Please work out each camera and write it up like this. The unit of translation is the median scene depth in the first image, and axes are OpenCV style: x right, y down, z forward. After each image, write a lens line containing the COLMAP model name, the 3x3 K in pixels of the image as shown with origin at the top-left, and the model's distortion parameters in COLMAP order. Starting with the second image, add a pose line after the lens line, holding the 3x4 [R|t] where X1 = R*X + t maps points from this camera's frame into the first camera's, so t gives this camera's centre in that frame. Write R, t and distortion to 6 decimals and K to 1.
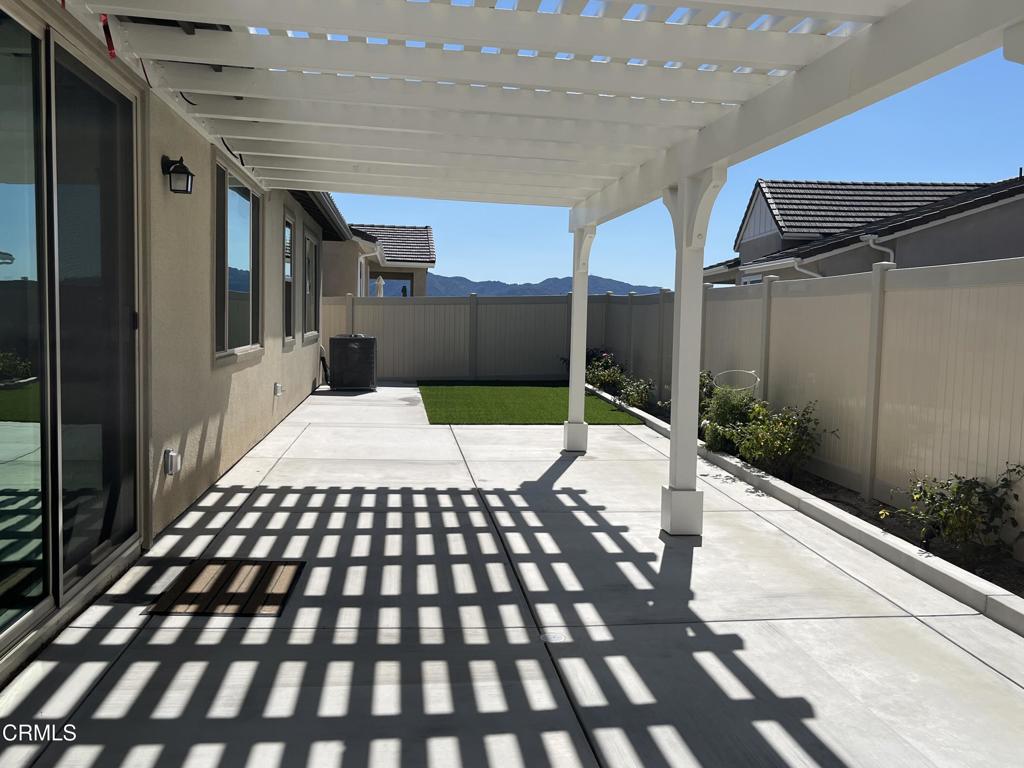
lens RADIAL K [[930.4, 0, 512.0], [0, 930.4, 384.0], [0, 0, 1]] dist [0.016928, 0.006728]
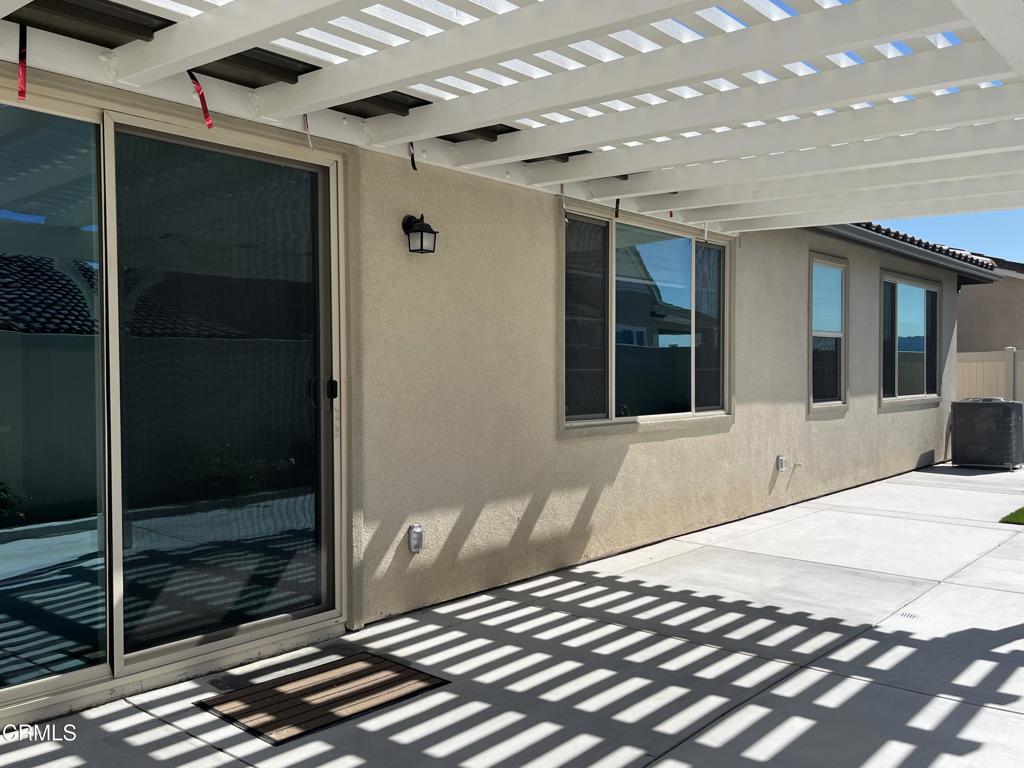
lens RADIAL K [[930.4, 0, 512.0], [0, 930.4, 384.0], [0, 0, 1]] dist [0.016928, 0.006728]
pose [[0.687740, -0.008506, -0.725908, 0.419011], [-0.038568, 0.998091, -0.048236, -0.033434], [0.724932, 0.061170, 0.686099, 0.467074]]
